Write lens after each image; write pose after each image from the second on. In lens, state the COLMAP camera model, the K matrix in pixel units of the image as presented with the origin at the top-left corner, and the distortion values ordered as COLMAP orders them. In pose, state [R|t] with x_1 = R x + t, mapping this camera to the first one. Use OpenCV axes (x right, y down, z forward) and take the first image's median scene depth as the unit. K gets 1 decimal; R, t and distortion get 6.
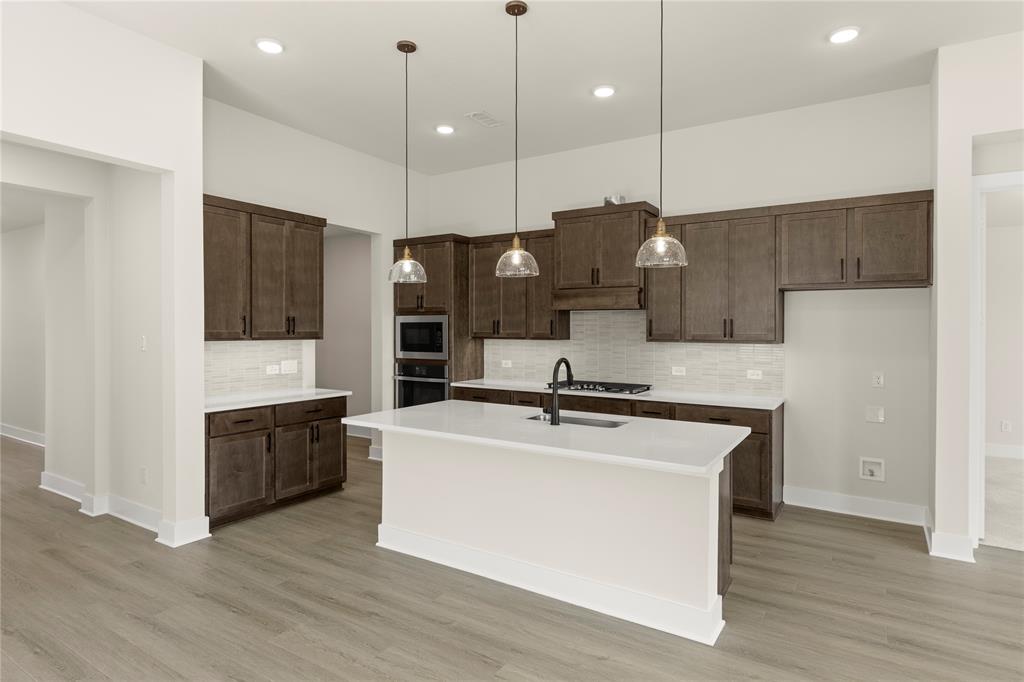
lens RADIAL K [[569.3, 0, 530.1], [0, 569.3, 325.5], [0, 0, 1]] dist [0.013197, -0.008067]
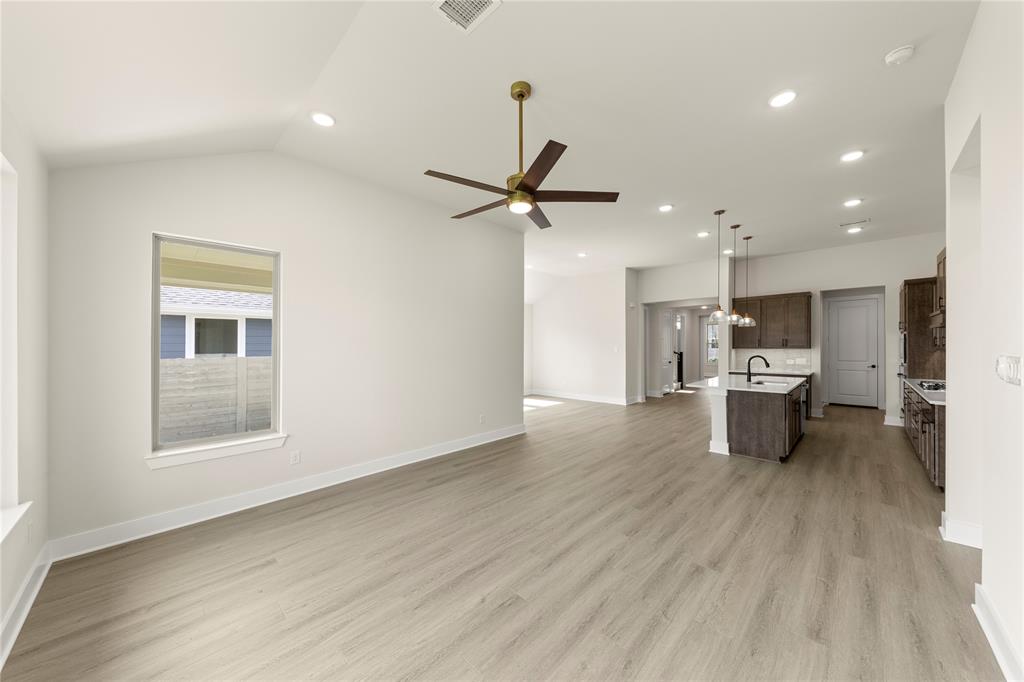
lens RADIAL K [[363.5, 0, 503.9], [0, 363.5, 345.3], [0, 0, 1]] dist [0.002022, 0.000086]
pose [[-0.241107, -0.004718, -0.970487, 1.310942], [0.008934, 0.999935, -0.007080, 0.011403], [0.970457, -0.010377, -0.241050, 0.243009]]
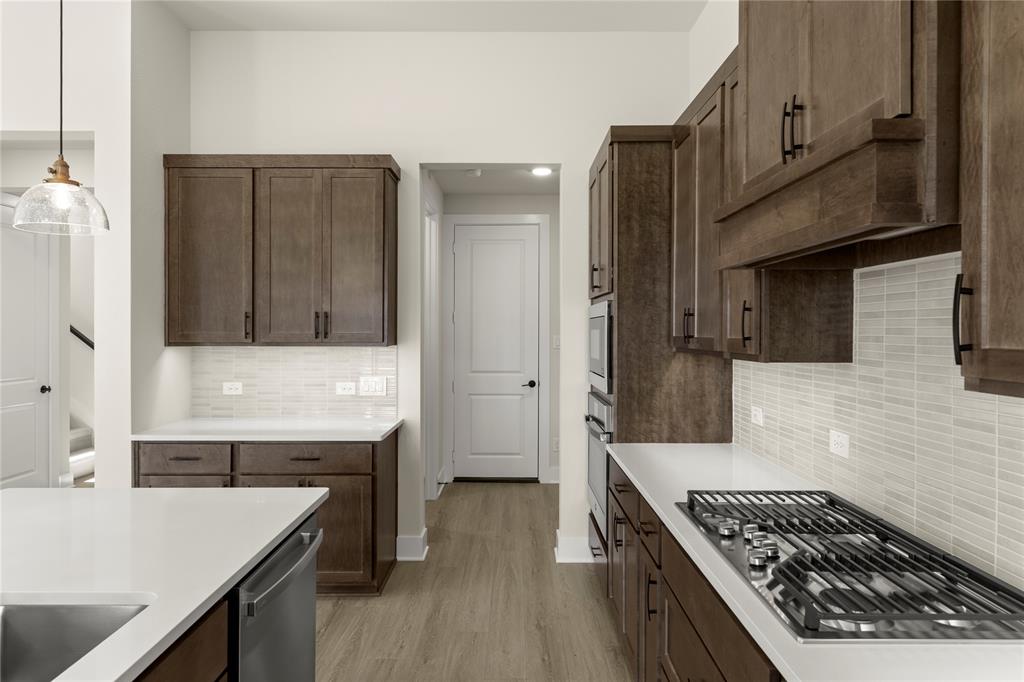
lens RADIAL K [[642.0, 0, 510.5], [0, 642.0, 331.8], [0, 0, 1]] dist [0.008052, 0.000383]
pose [[0.505285, -0.000376, -0.862952, 0.345400], [0.005638, 0.999980, 0.002865, 0.007052], [0.862934, -0.006313, 0.505277, 0.812926]]
